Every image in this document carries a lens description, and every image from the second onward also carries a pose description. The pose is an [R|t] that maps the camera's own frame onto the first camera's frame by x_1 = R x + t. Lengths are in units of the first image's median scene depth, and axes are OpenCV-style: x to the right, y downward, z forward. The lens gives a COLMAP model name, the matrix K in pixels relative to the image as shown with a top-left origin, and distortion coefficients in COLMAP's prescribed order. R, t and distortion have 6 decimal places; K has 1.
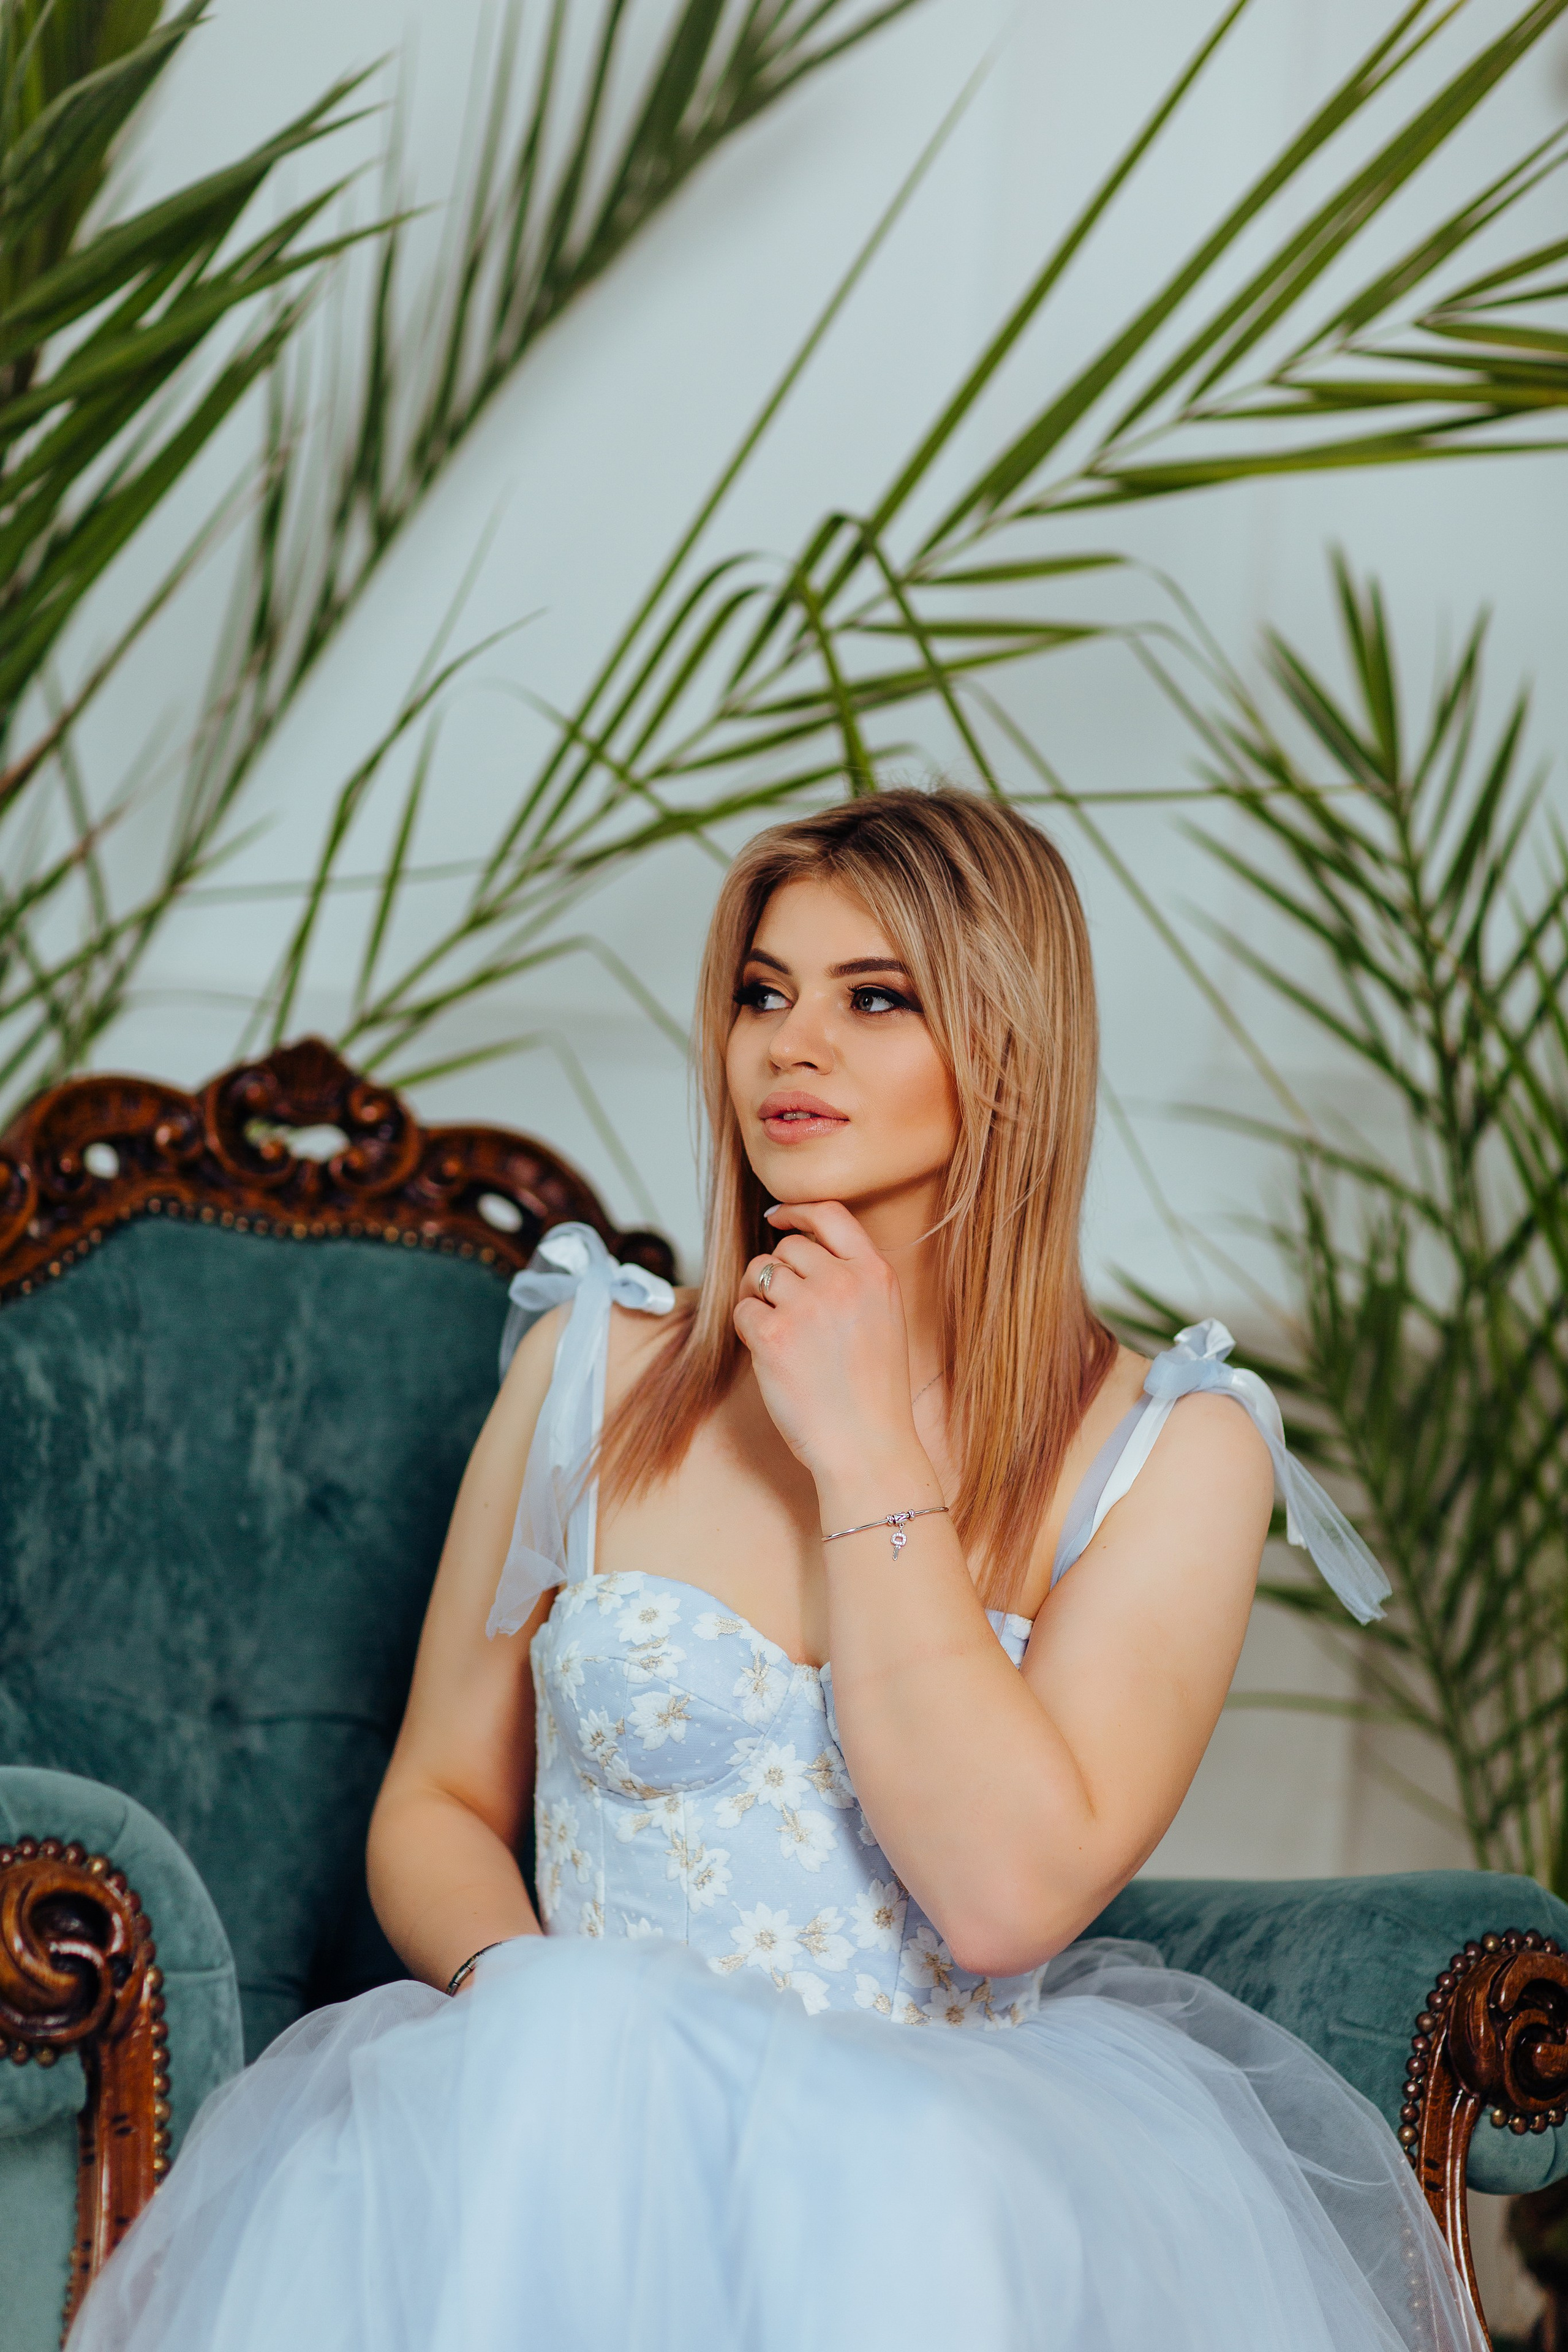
lens RADIAL K [[5756.5, 0, 784.0], [0, 5756.5, 1176.0], [0, 0, 1]] dist [0.013068, 0.018804]
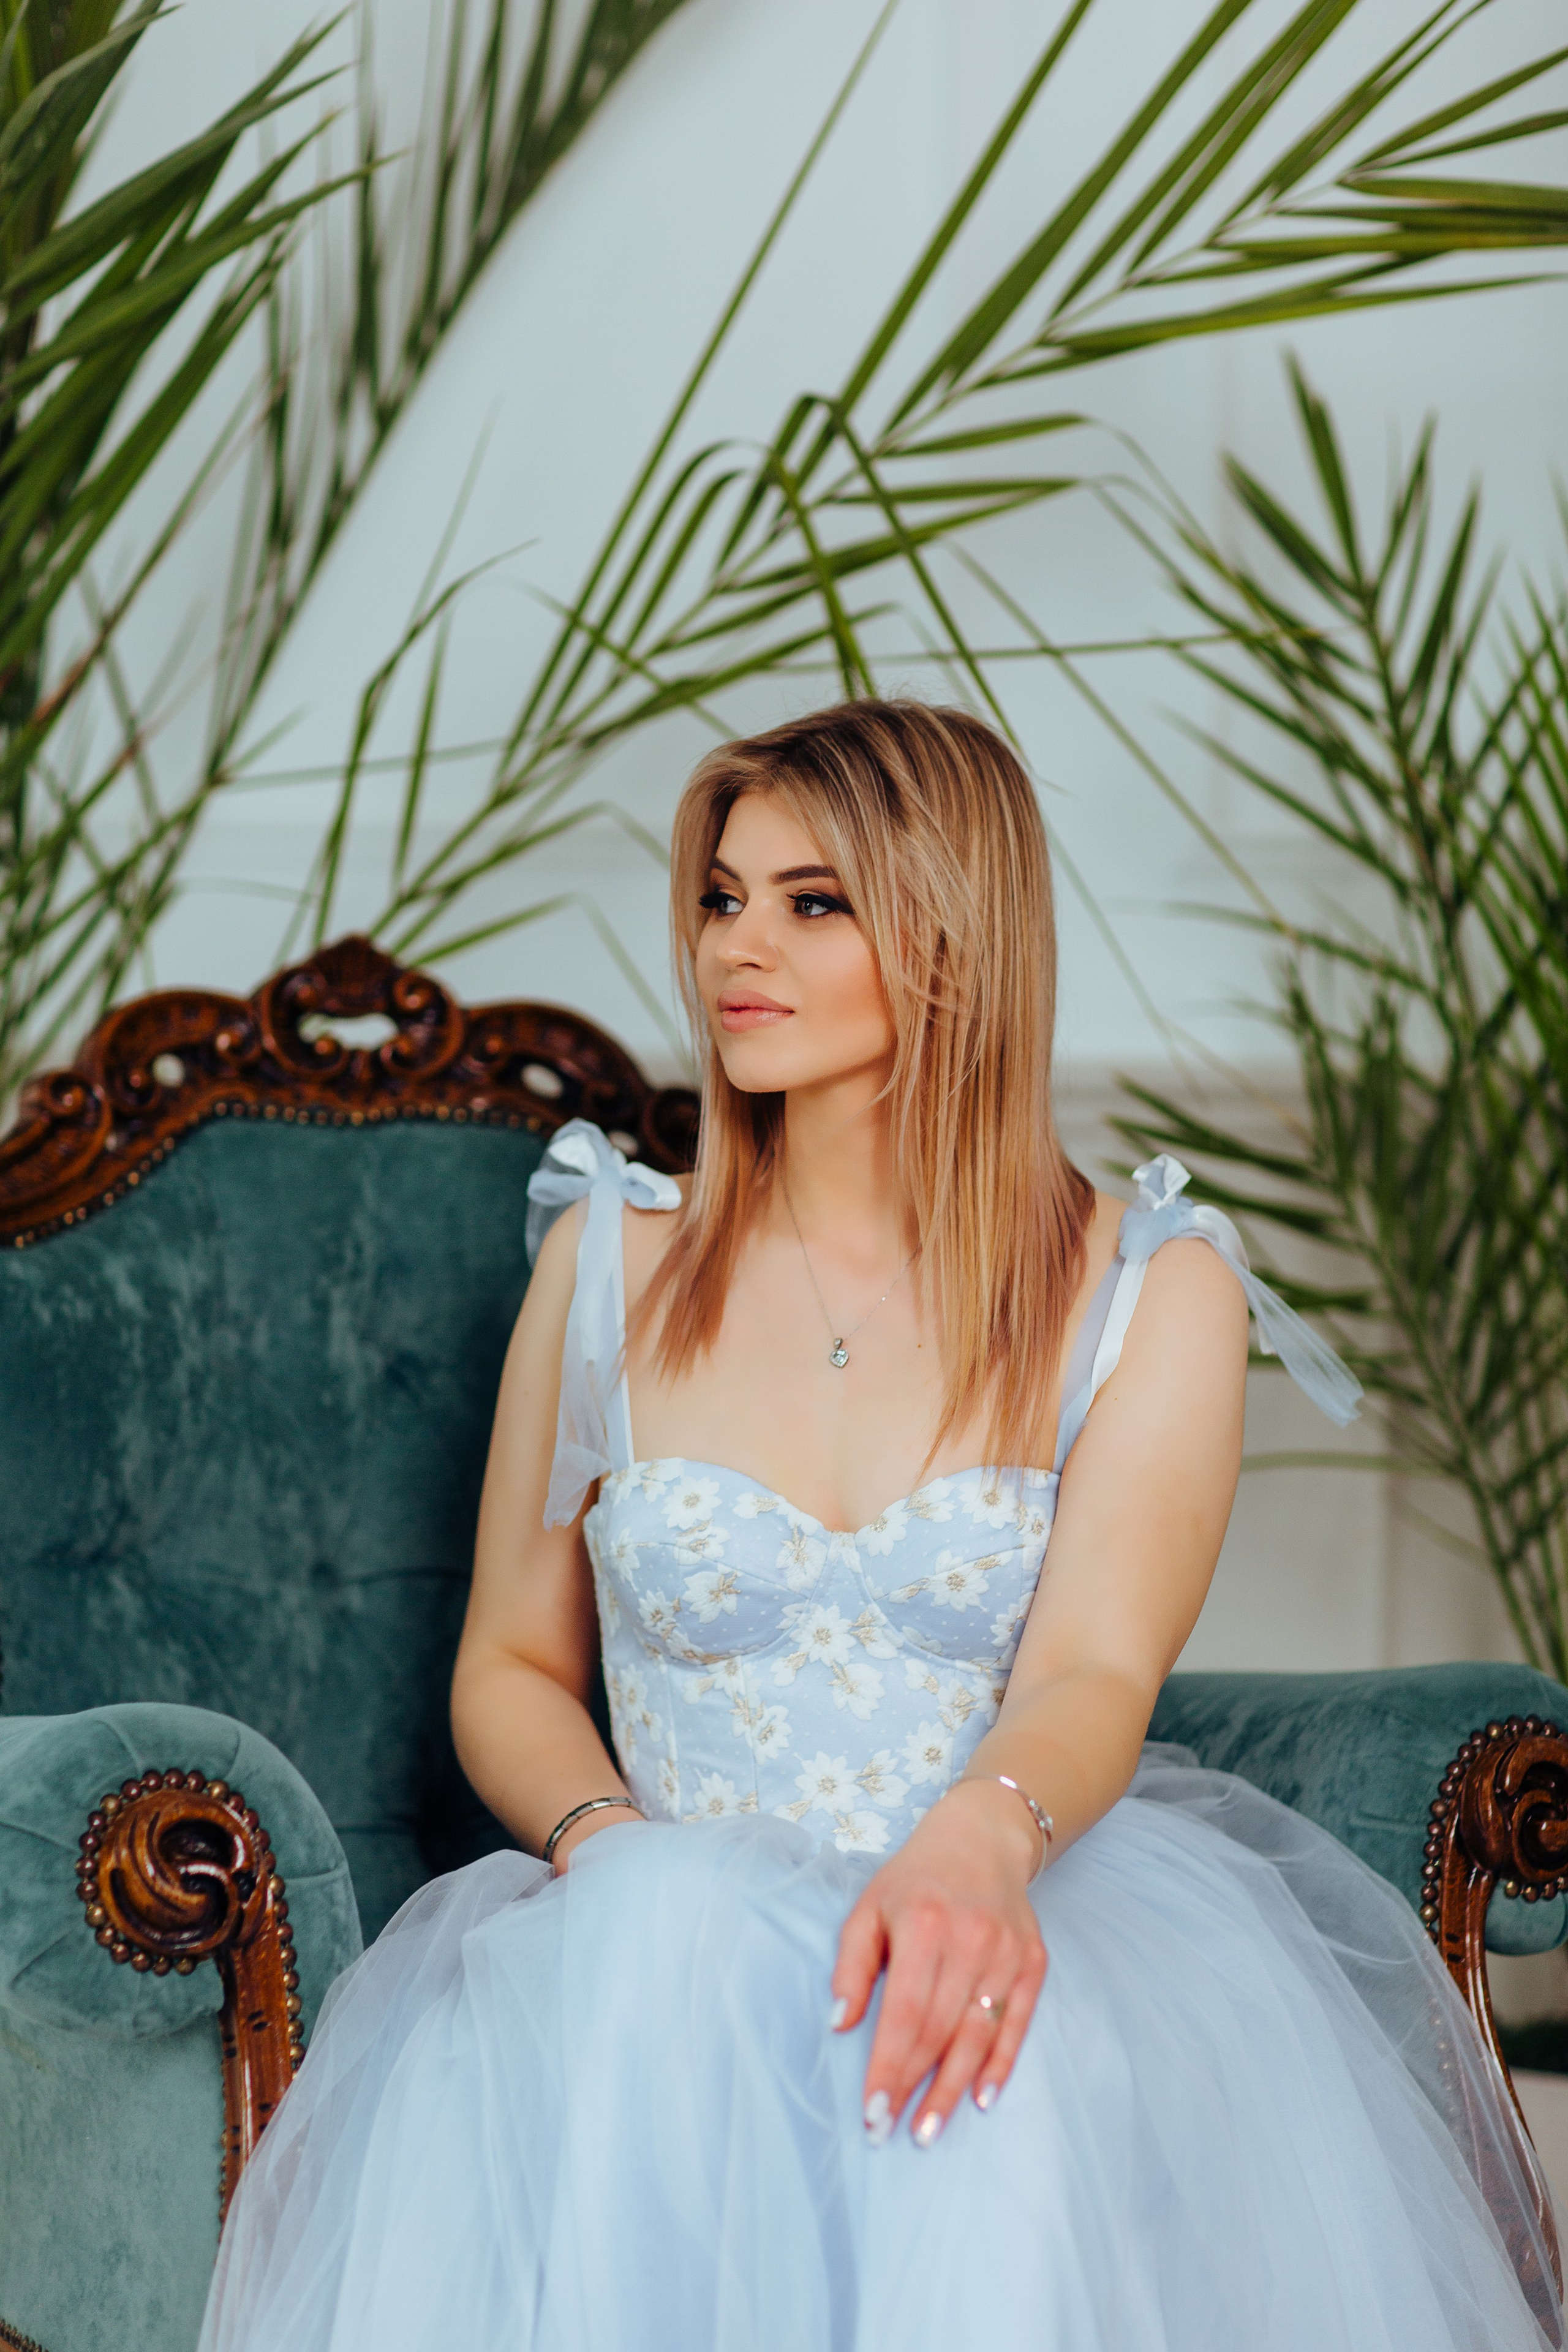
lens RADIAL K [[5756.5, 0, 784.0], [0, 5756.5, 1176.0], [0, 0, 1]] dist [0.013068, 0.018804]
pose [[0.997018, -0.074777, -0.019081, 0.015691], [0.076080, 0.993845, 0.080526, -0.063407], [0.012942, -0.081738, 0.996570, -0.073647]]
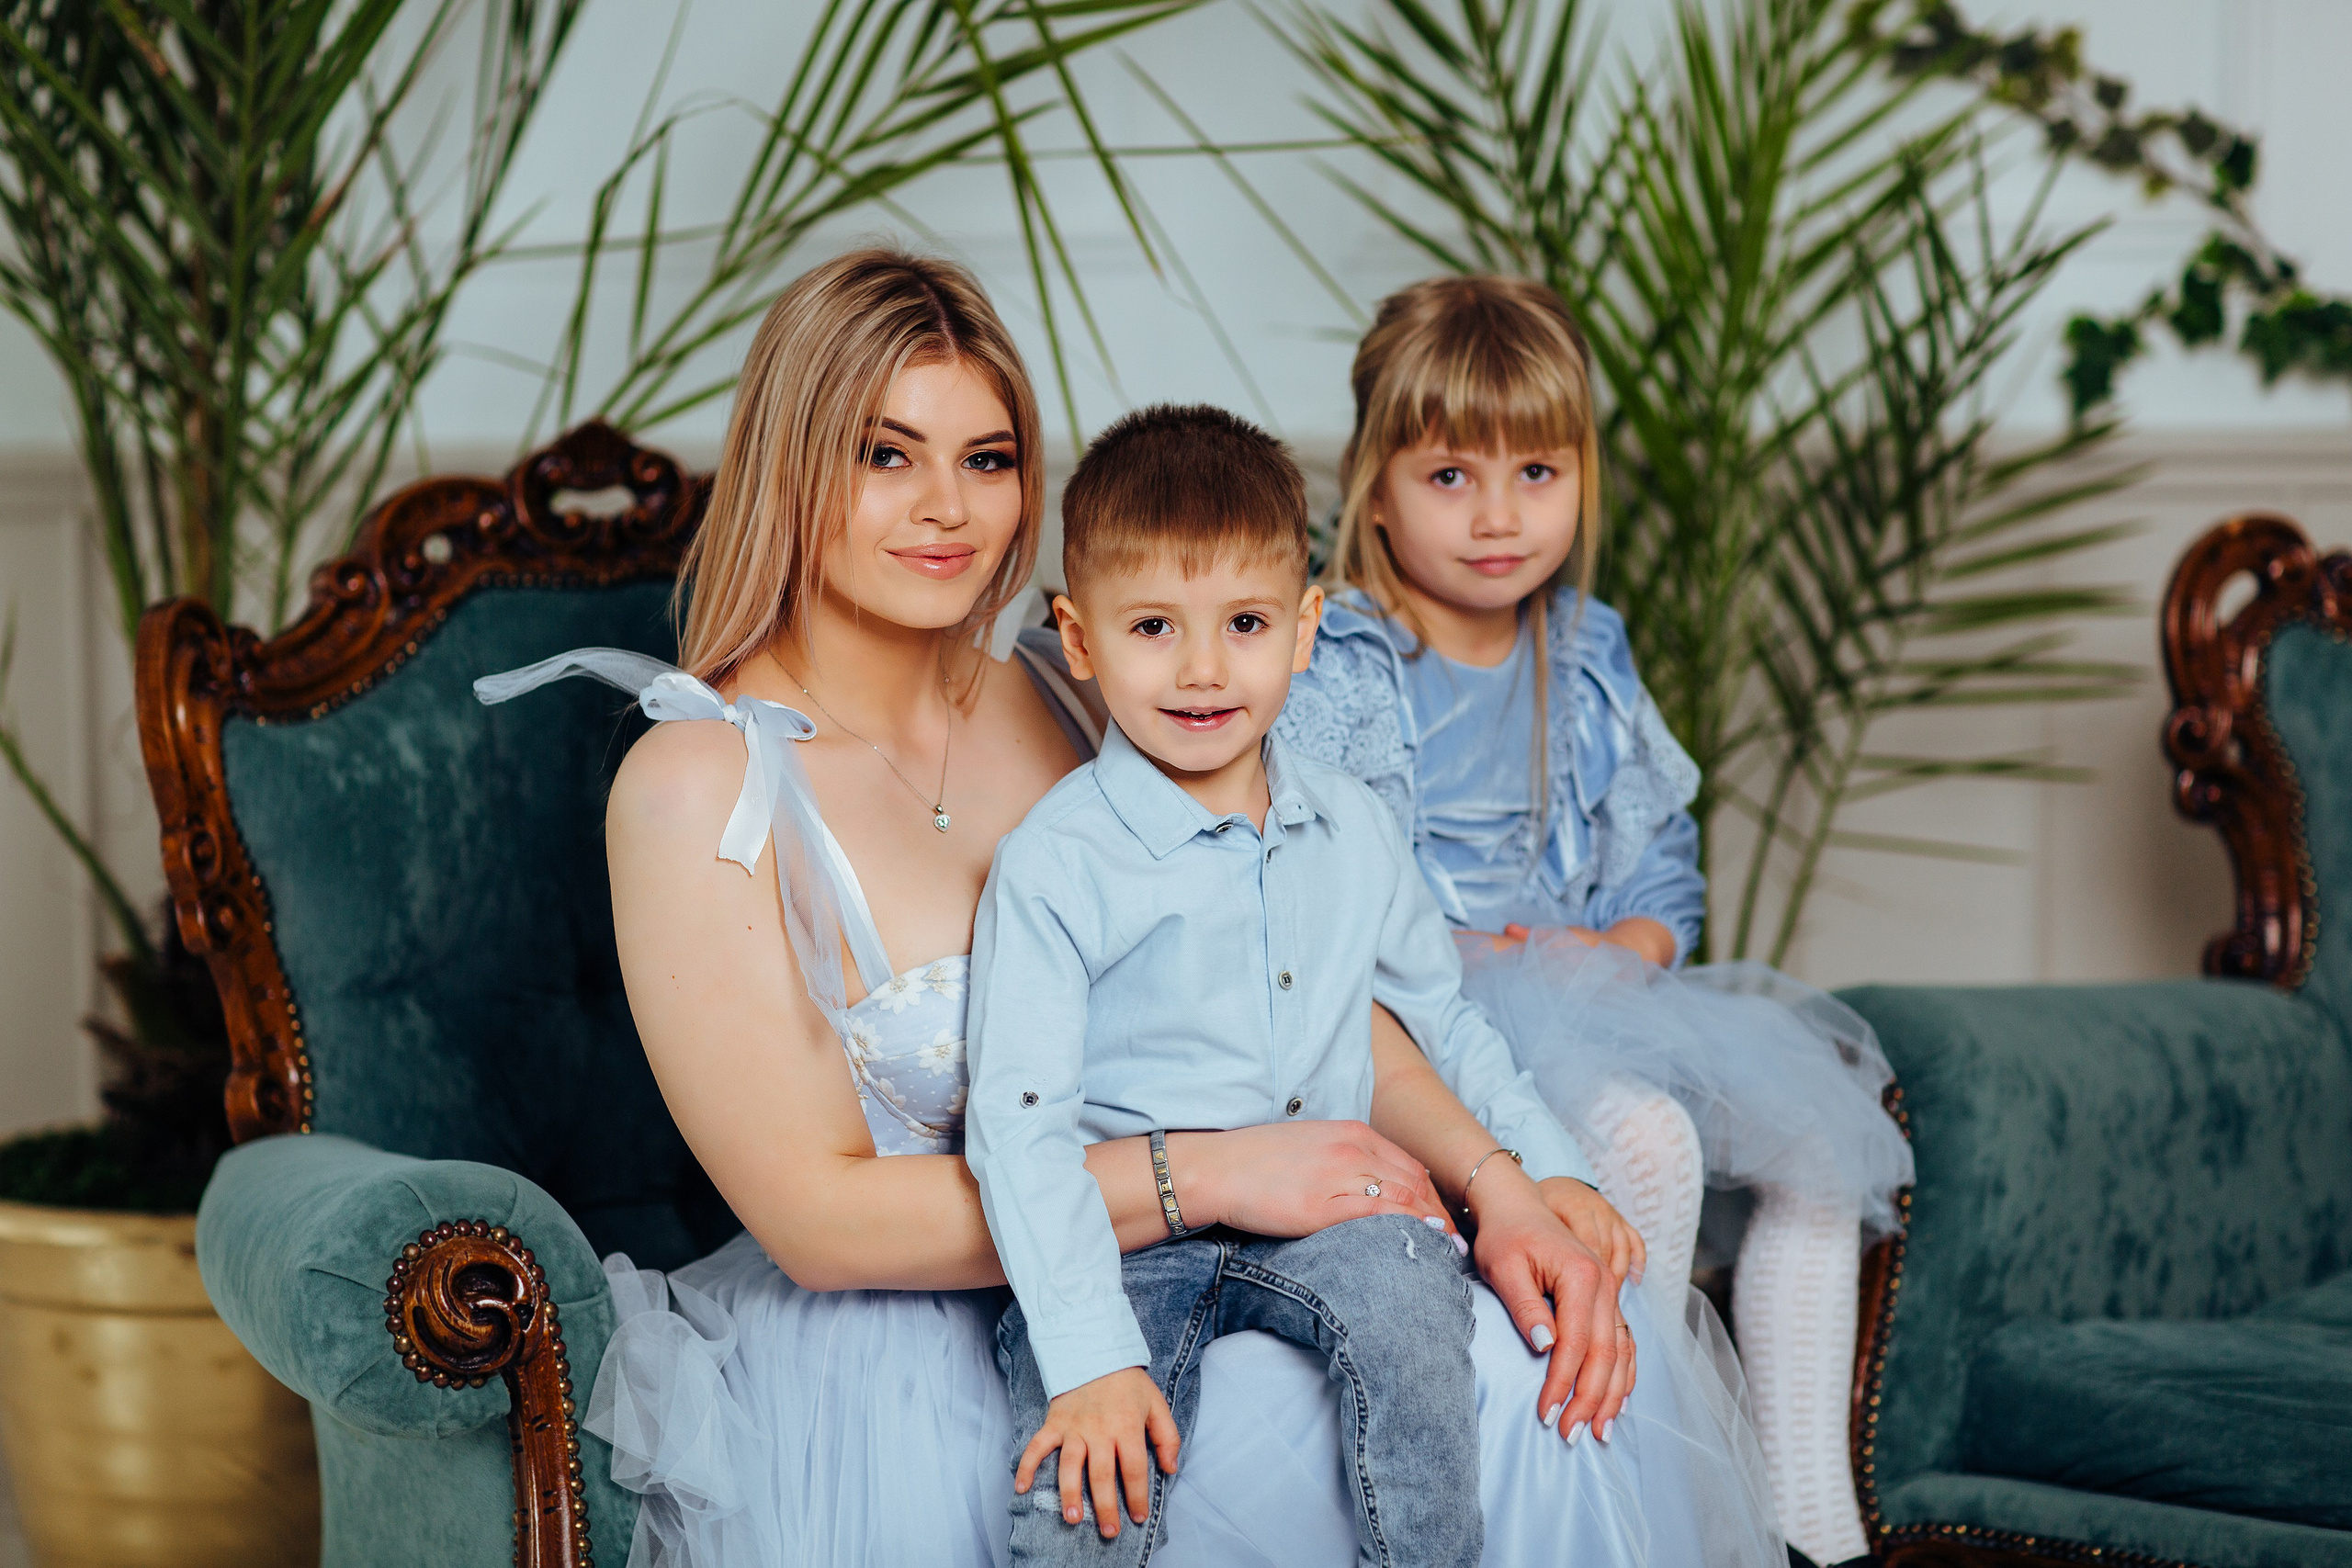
lens RADIAL K [[5870.0, 0, 1044.4], [0, 5870.0, 744.3], [0, 0, 1]] dist [0.095364, 0.558237]
pose [[0.994198, -0.101447, -0.035759, 0.054449], [0.106183, 0.978727, 0.175550, -0.176732], [0.017189, -0.178329, 0.983821, -0.259833]]
